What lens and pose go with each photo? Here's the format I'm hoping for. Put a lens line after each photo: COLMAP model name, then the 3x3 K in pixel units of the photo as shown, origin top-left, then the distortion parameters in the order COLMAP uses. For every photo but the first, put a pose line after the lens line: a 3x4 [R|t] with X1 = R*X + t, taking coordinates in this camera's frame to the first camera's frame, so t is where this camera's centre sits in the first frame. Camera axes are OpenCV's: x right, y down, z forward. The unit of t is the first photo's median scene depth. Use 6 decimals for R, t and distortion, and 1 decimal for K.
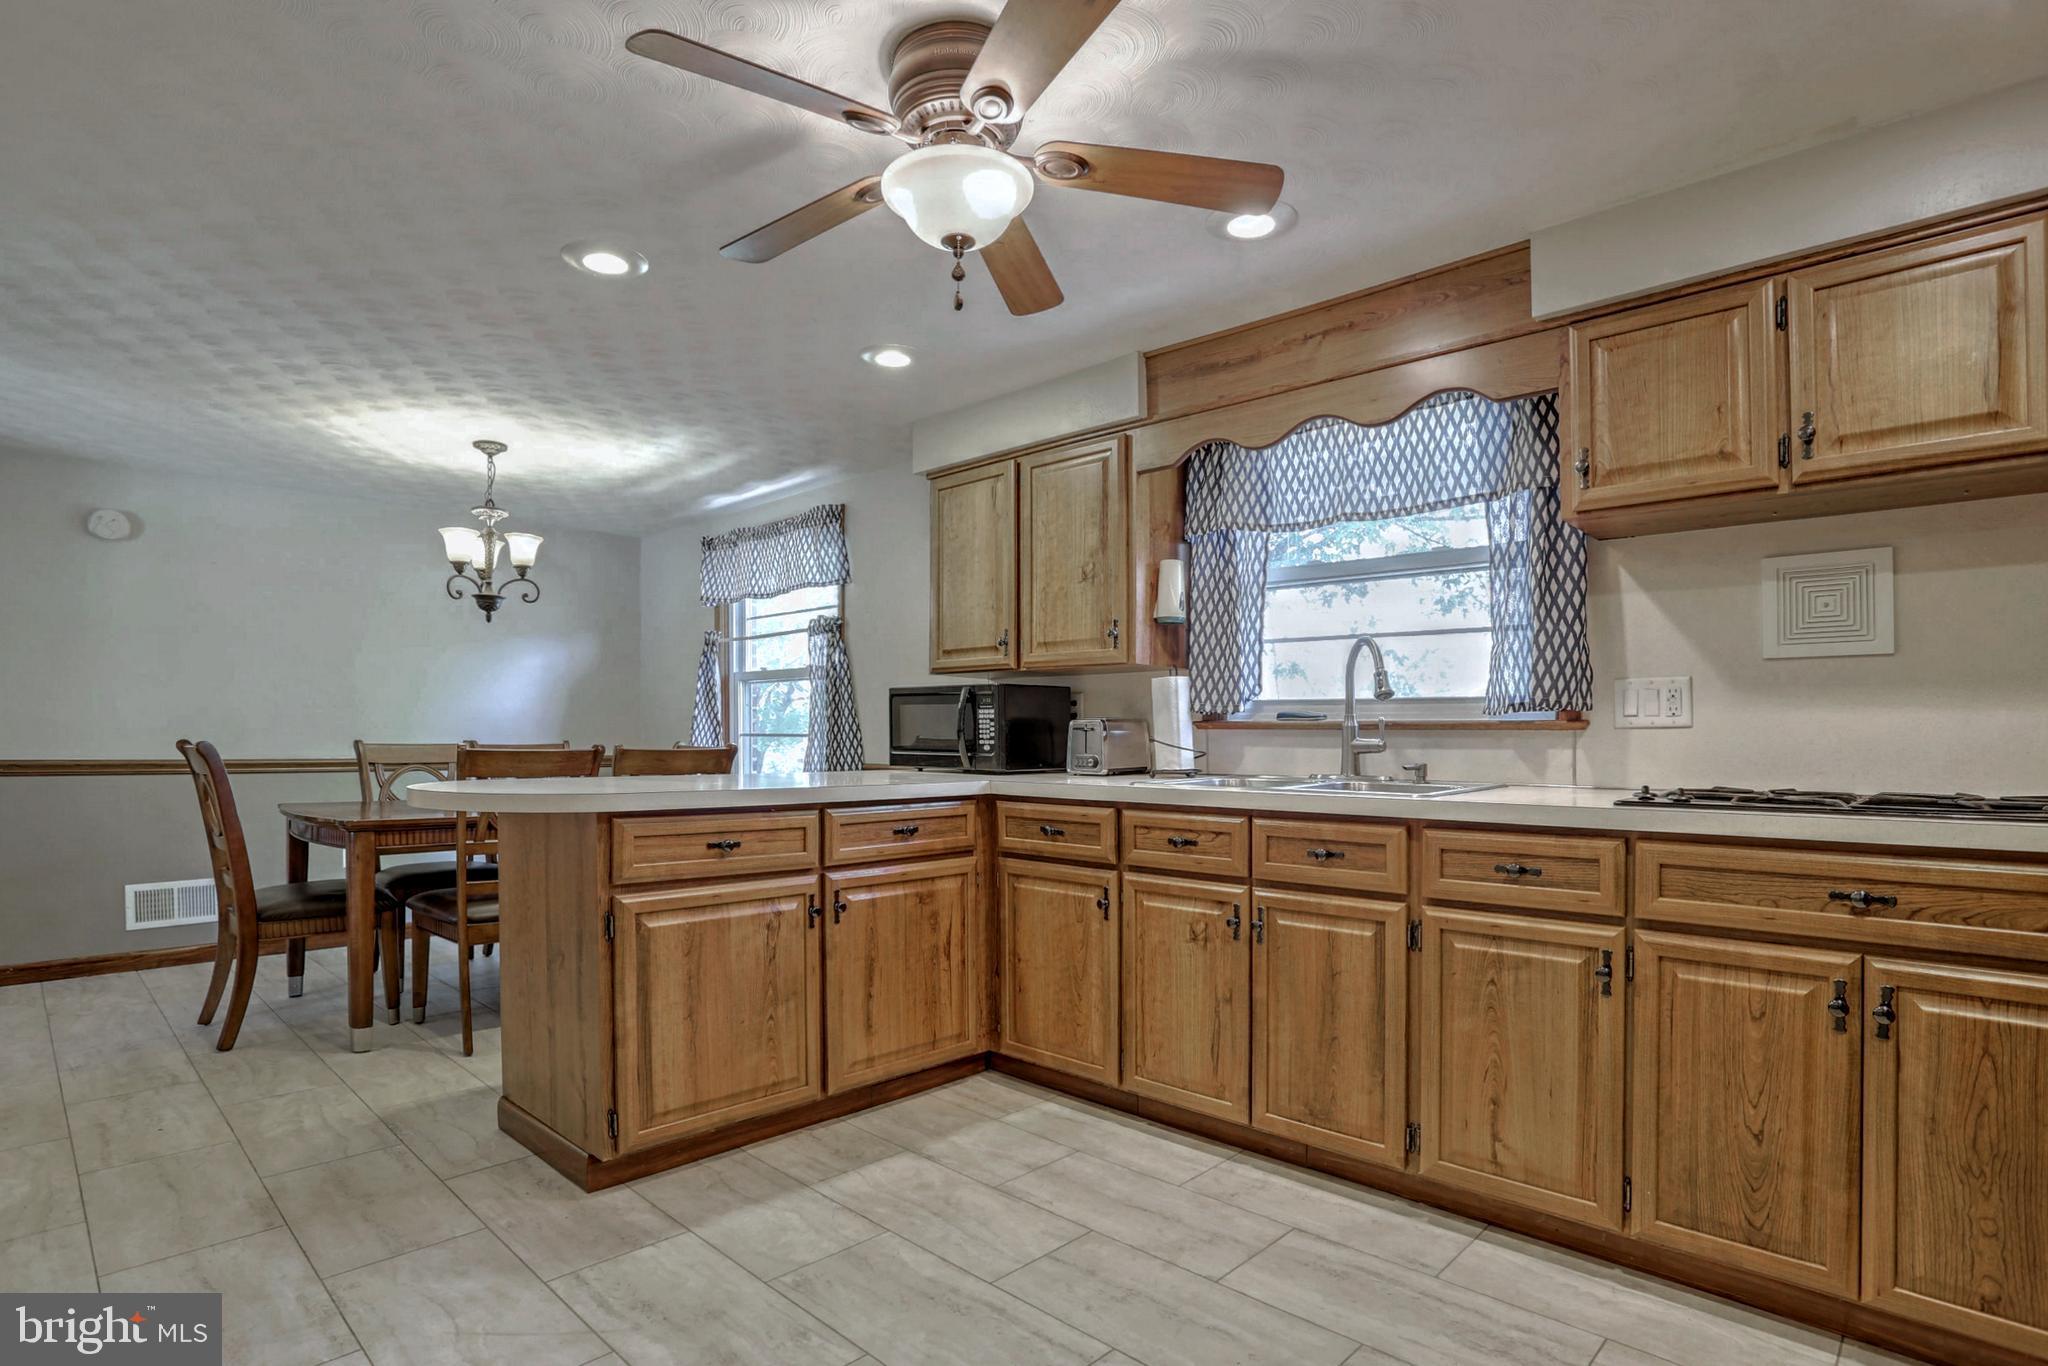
lens RADIAL K [[1033.2, 0, 1080.0], [0, 1033.2, 728.2], [0, 0, 1]] dist [-0.076648, 0.032060]
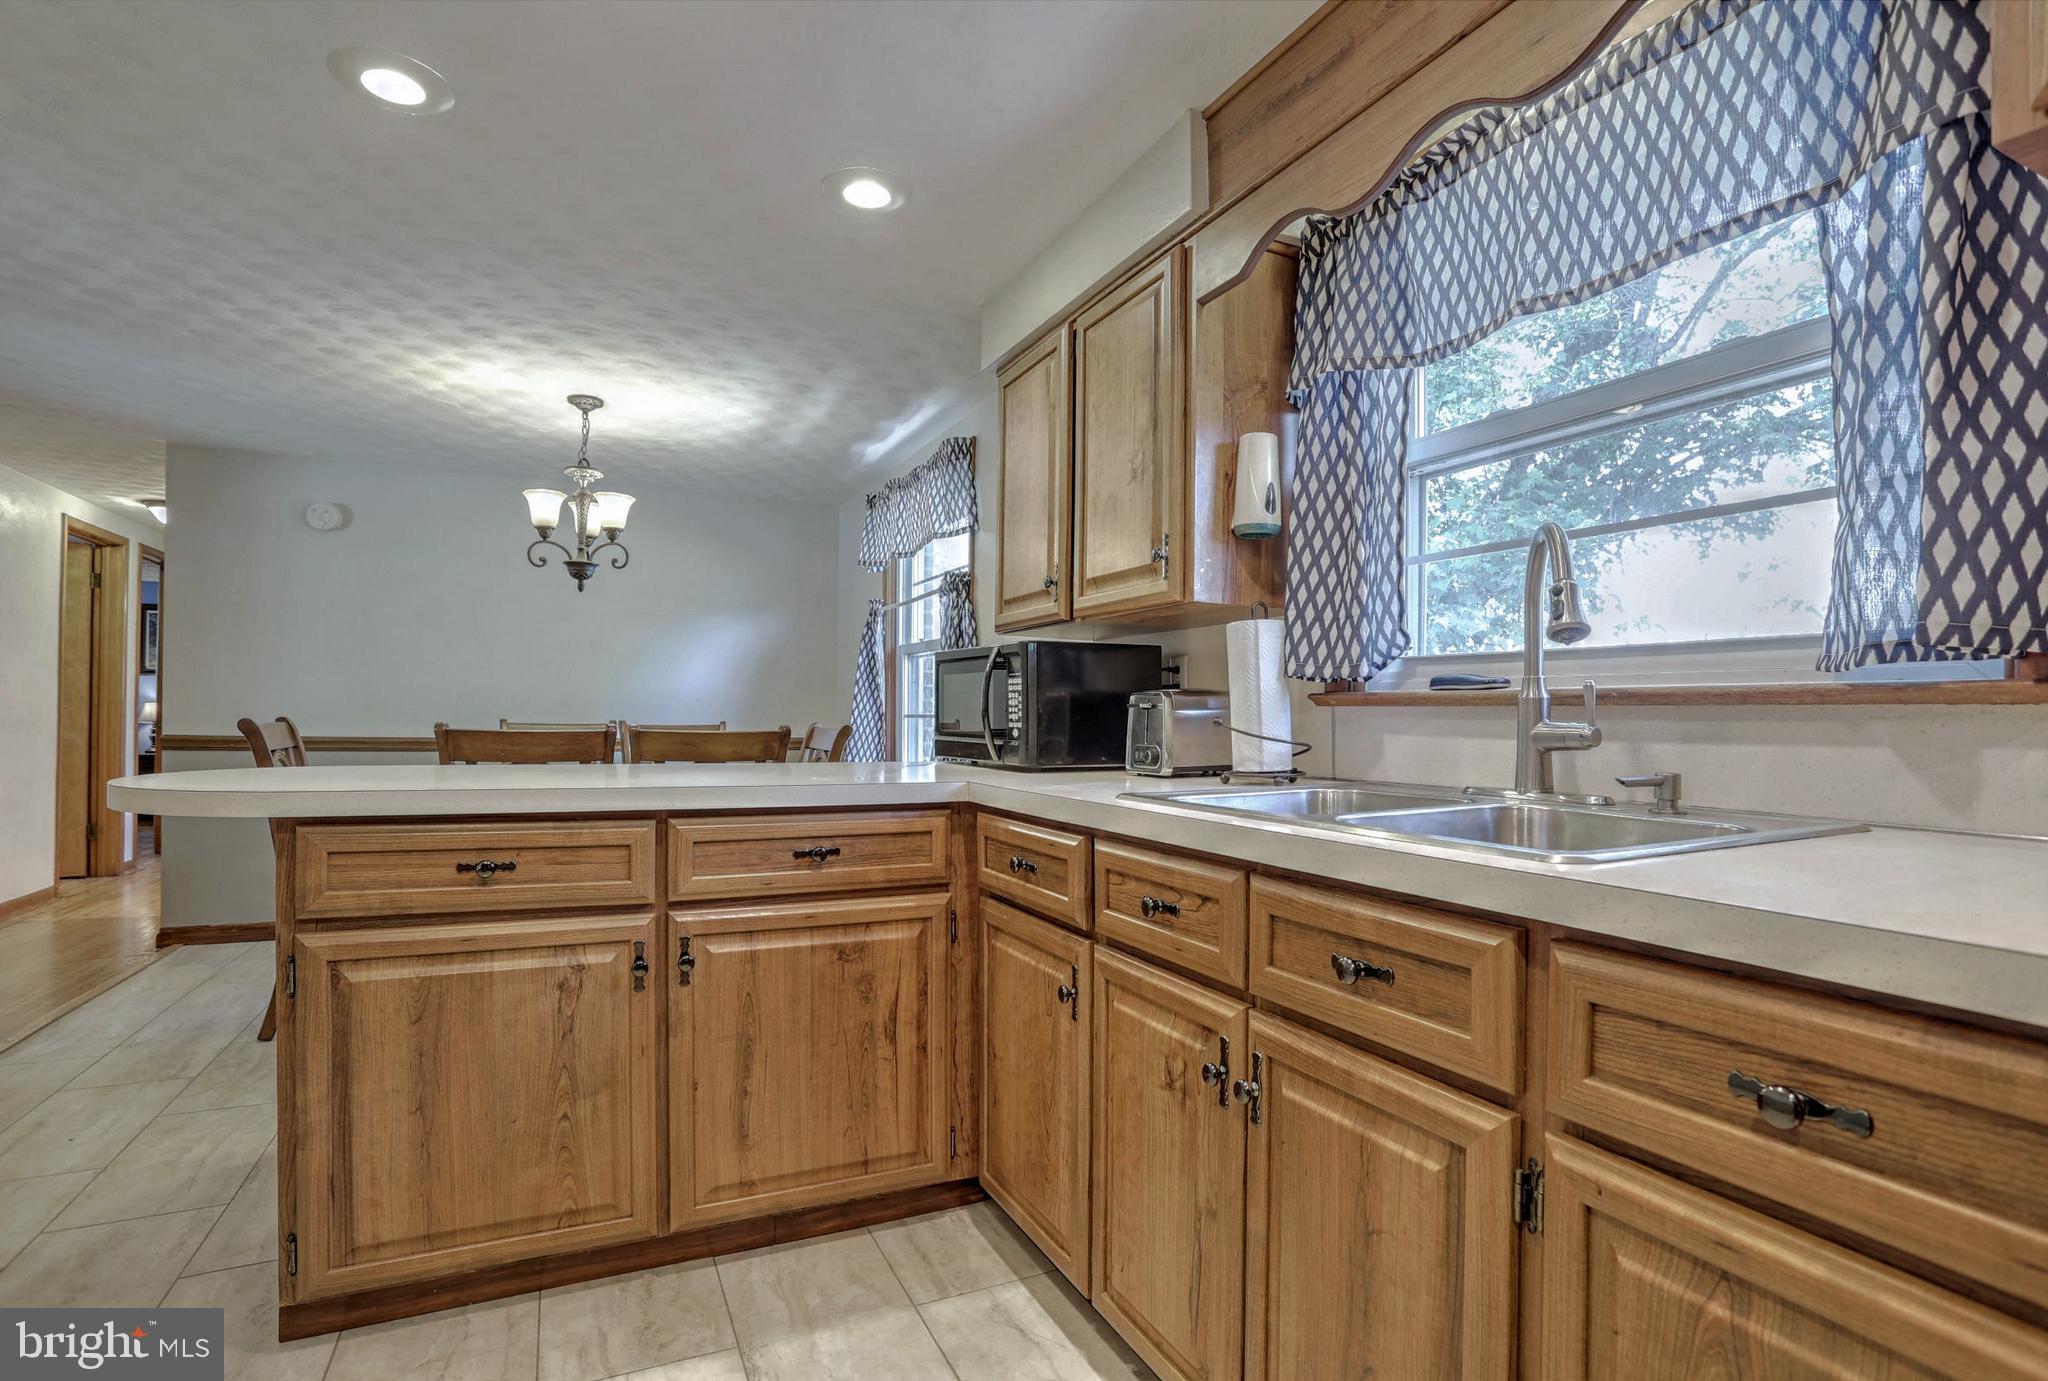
lens RADIAL K [[1036.5, 0, 1050.6], [0, 1036.5, 708.4], [0, 0, 1]] dist [-0.075352, 0.036228]
pose [[0.928560, 0.000946, -0.371180, 0.236025], [-0.002481, 0.999990, -0.003659, 0.005864], [0.371173, 0.004318, 0.928554, 0.435438]]
